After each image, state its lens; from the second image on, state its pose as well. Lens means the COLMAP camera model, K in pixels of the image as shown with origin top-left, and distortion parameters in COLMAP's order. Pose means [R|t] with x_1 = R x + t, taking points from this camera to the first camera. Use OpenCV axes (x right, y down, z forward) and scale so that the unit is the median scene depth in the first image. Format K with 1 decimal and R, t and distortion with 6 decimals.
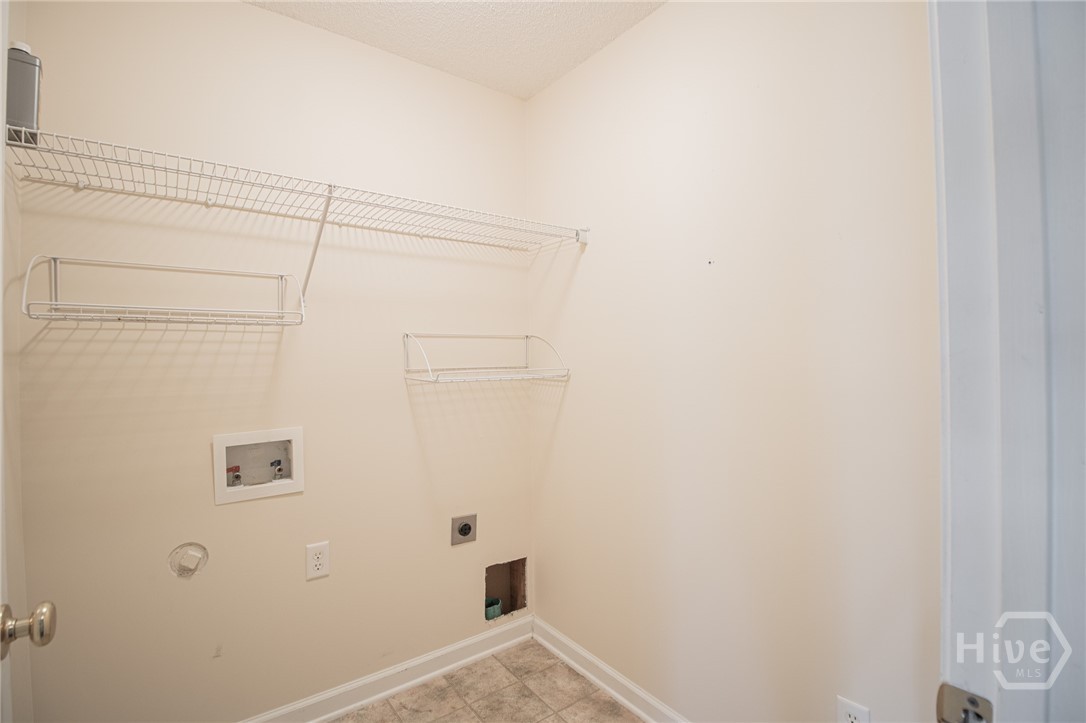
lens RADIAL K [[498.1, 0, 546.1], [0, 498.1, 357.7], [0, 0, 1]] dist [0.000755, -0.010540]
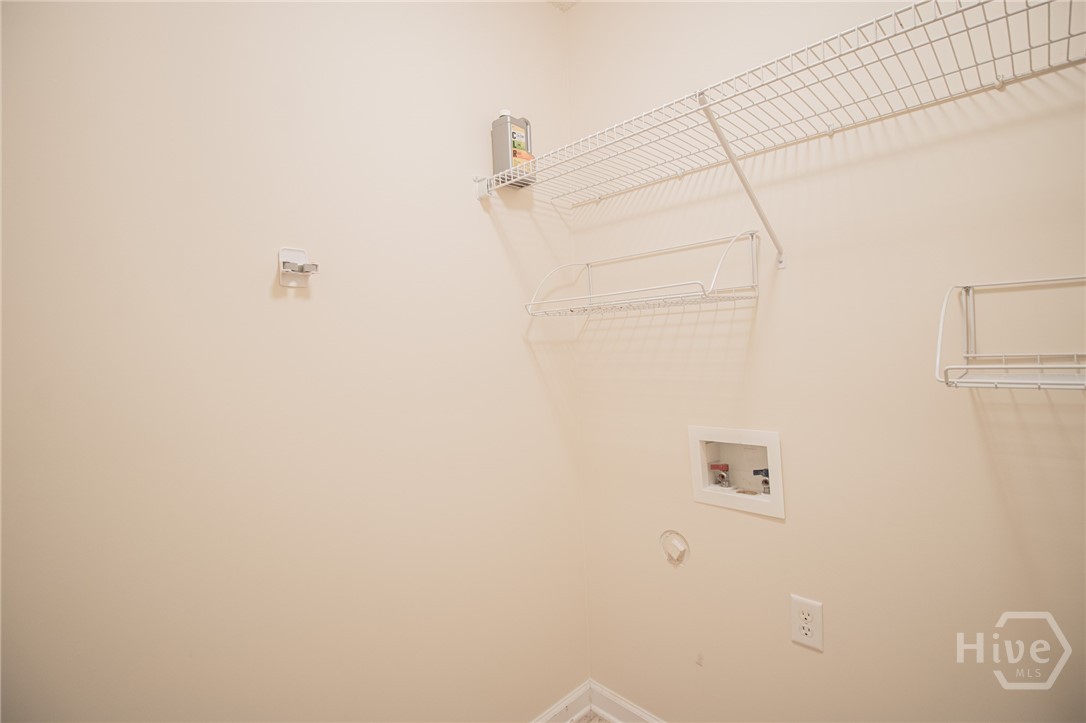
lens RADIAL K [[506.6, 0, 545.0], [0, 506.6, 351.3], [0, 0, 1]] dist [-0.003082, -0.000927]
pose [[0.154789, 0.015123, -0.987832, 0.203901], [0.037233, 0.999083, 0.021130, -0.010638], [0.987246, -0.040050, 0.154084, 0.562313]]
